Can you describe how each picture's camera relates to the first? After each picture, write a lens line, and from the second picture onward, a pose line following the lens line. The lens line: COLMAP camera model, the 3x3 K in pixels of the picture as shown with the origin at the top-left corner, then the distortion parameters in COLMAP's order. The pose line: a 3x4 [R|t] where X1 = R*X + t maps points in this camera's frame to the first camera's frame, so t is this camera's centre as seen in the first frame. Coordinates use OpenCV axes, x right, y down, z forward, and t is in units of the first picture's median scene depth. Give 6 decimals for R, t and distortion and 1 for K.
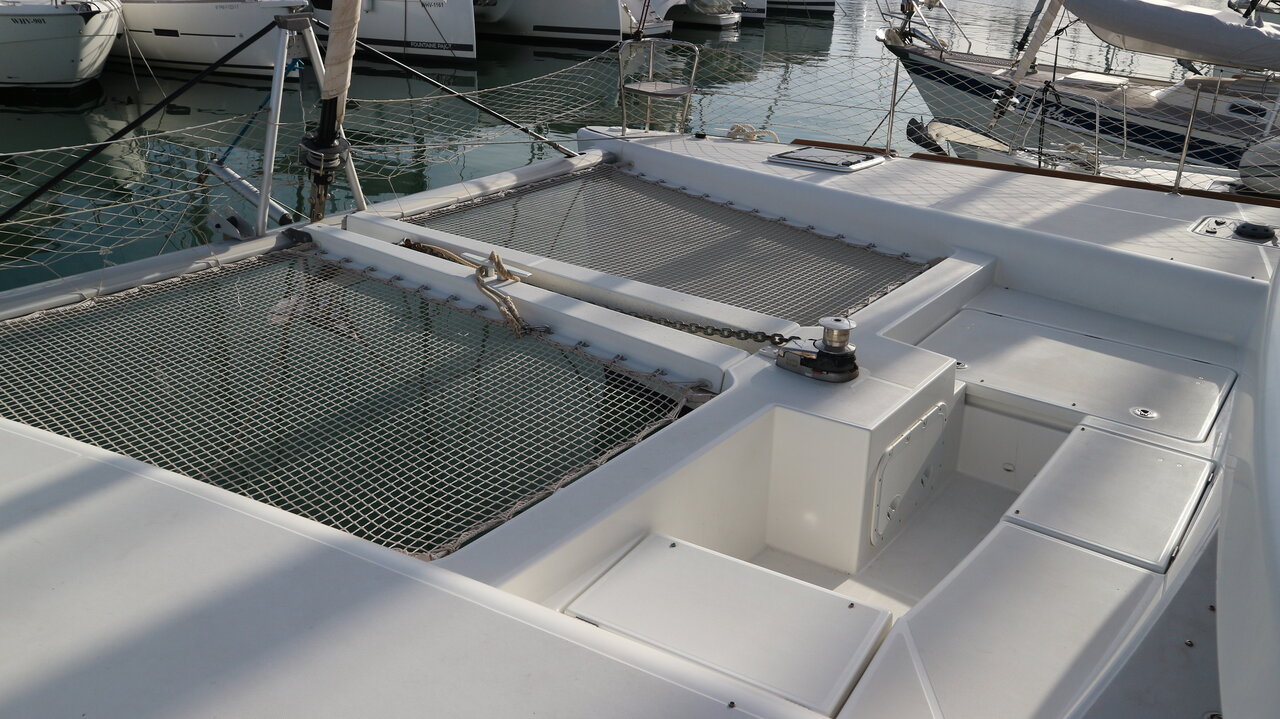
lens RADIAL K [[1065.7, 0, 640.0], [0, 1065.7, 359.5], [0, 0, 1]] dist [-0.096554, 0.136002]
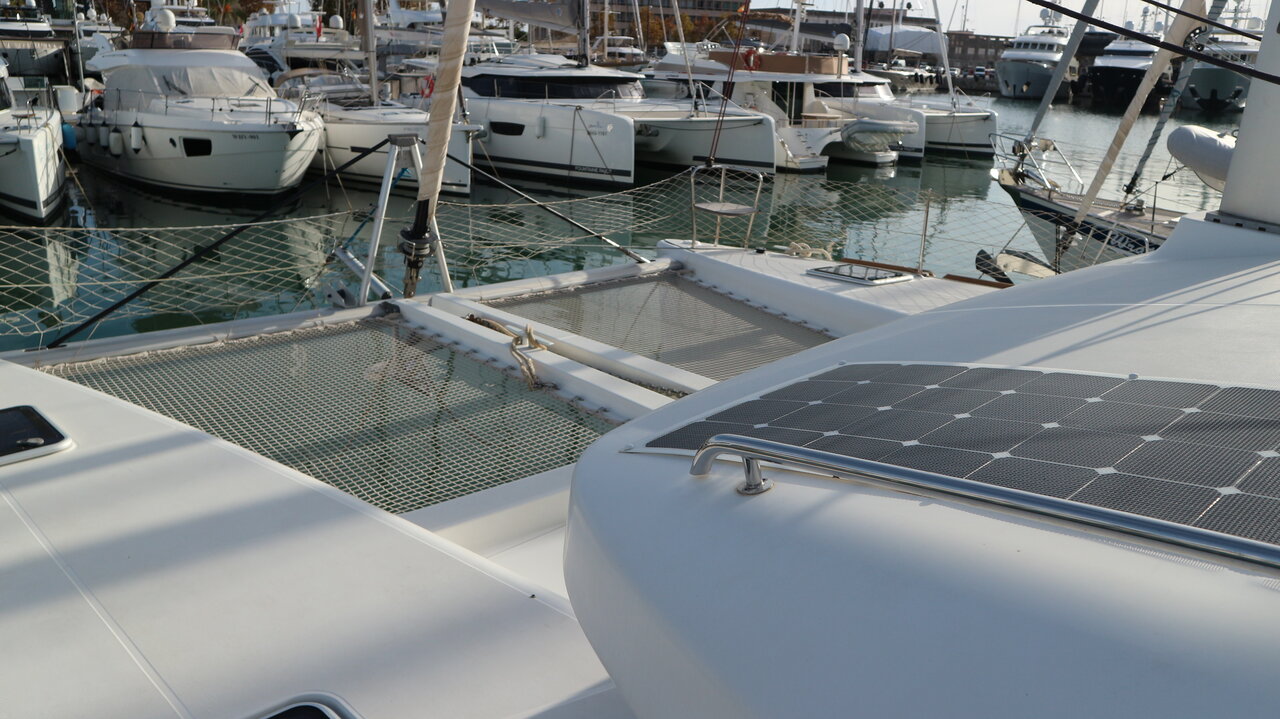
lens RADIAL K [[1065.7, 0, 640.0], [0, 1065.7, 359.5], [0, 0, 1]] dist [-0.096554, 0.136002]
pose [[0.985251, 0.062977, -0.159107, 0.141099], [-0.081389, 0.990371, -0.111990, 0.049545], [0.150522, 0.123288, 0.980889, -0.142846]]
